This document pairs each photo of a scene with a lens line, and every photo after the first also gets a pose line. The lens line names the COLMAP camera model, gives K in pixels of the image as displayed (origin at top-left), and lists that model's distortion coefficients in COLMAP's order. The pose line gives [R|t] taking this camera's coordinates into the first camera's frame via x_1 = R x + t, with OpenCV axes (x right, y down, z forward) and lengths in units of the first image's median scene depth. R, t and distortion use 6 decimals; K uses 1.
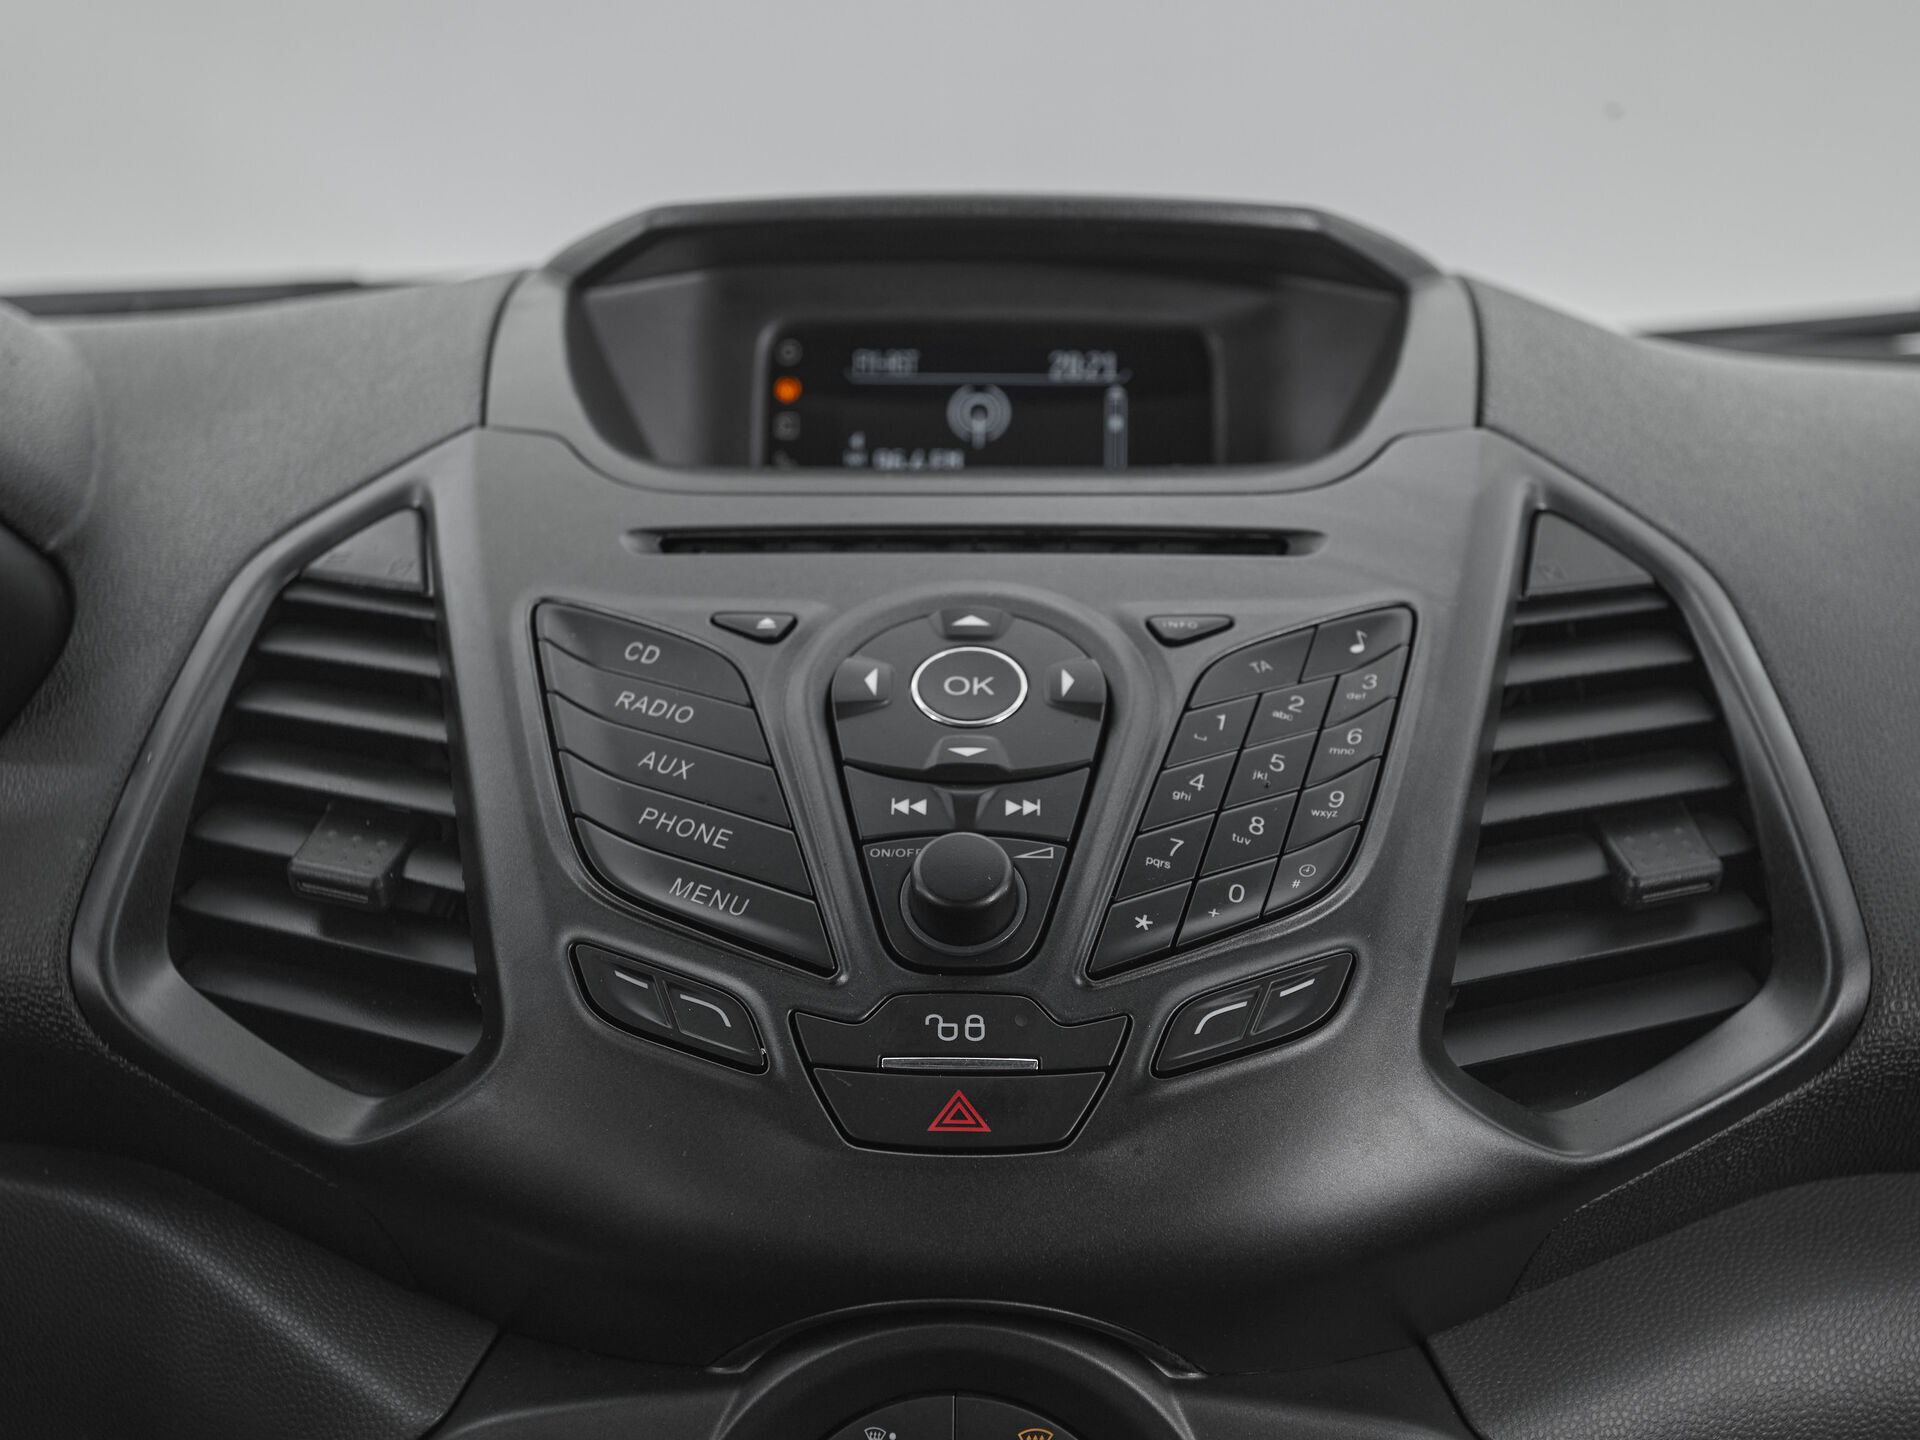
lens RADIAL K [[2752.3, 0, 960.0], [0, 2752.3, 720.0], [0, 0, 1]] dist [-0.042630, -0.026220]
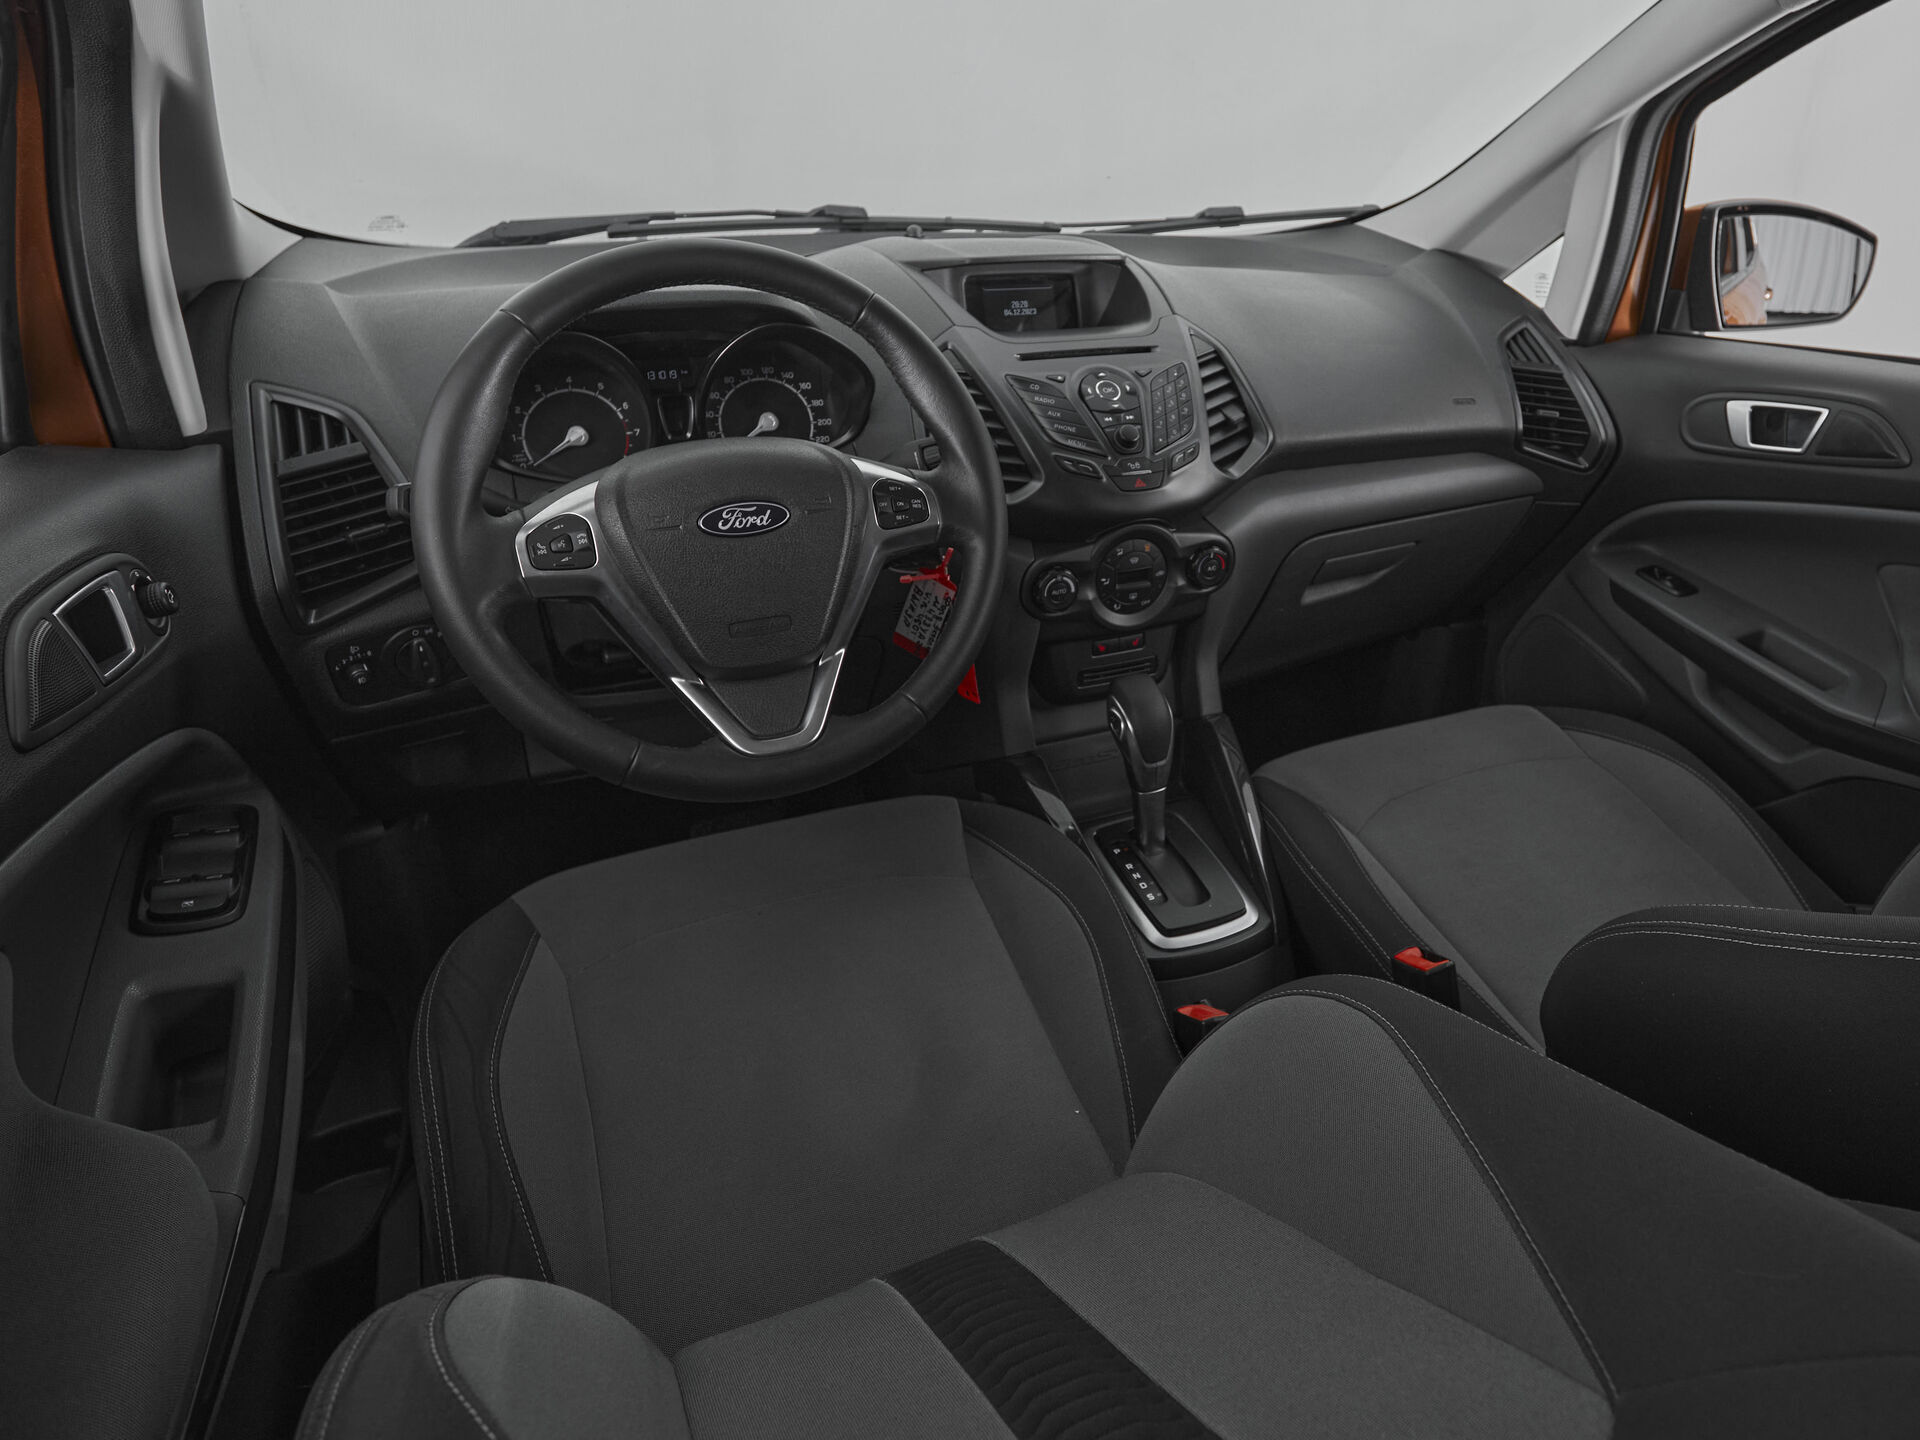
lens RADIAL K [[1243.1, 0, 1108.0], [0, 1243.1, 606.6], [0, 0, 1]] dist [-0.002933, -0.000490]
pose [[0.887574, -0.153836, 0.434220, -0.963039], [0.033191, 0.961499, 0.272795, -0.233405], [-0.459468, -0.227714, 0.858508, -0.867843]]
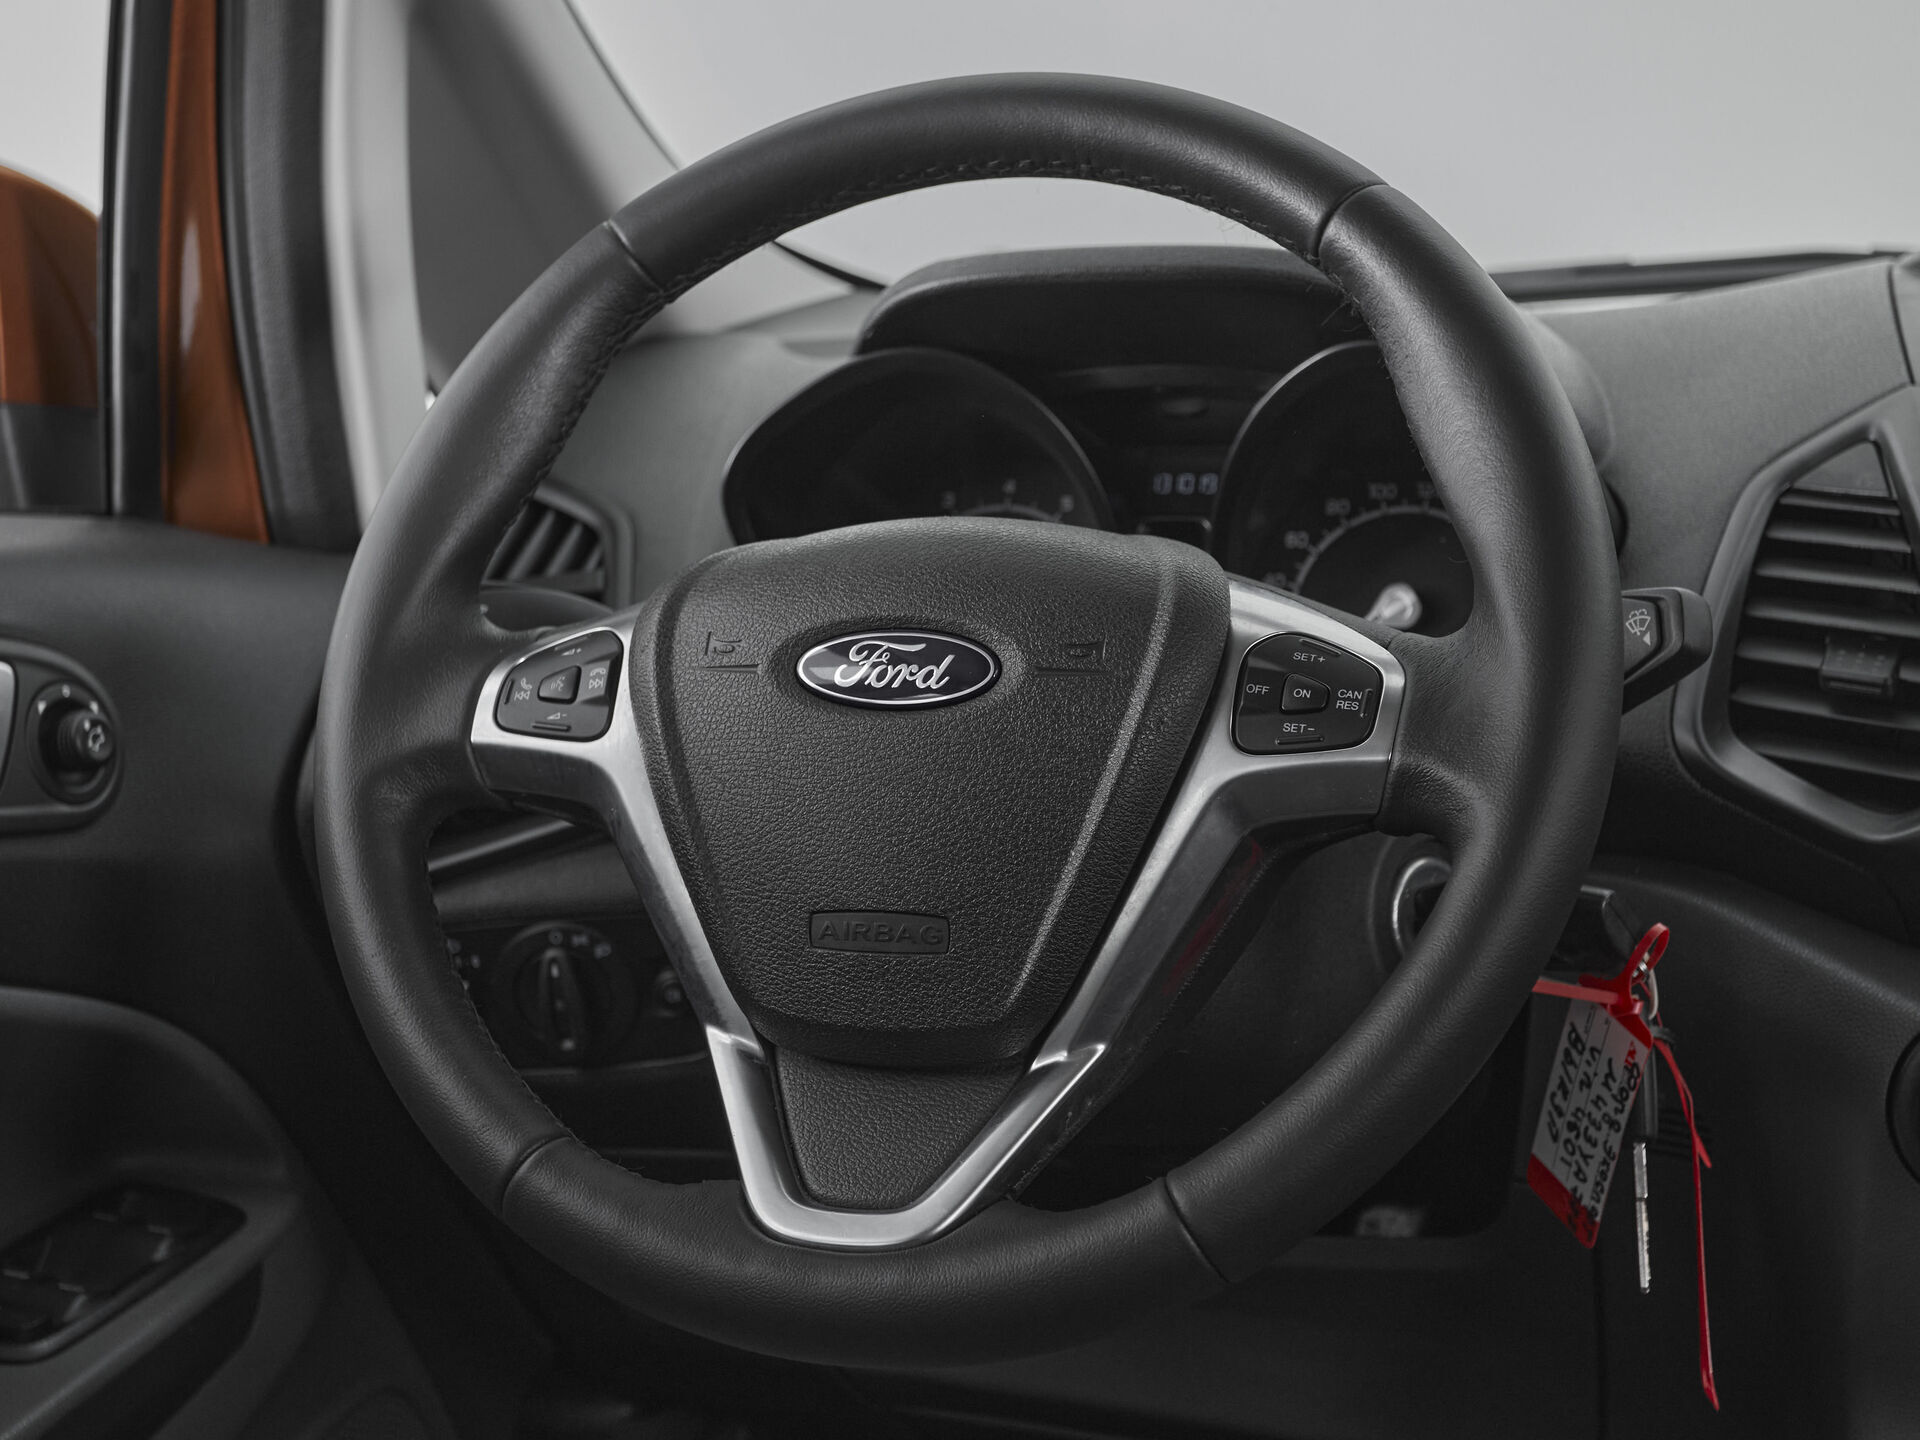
lens RADIAL K [[2905.4, 0, 956.6], [0, 2905.4, 753.7], [0, 0, 1]] dist [0.014122, 0.005991]
pose [[0.946834, 0.019663, -0.321122, -0.180930], [-0.013287, 0.999669, 0.022037, 0.071265], [0.321449, -0.016598, 0.946782, -0.726075]]
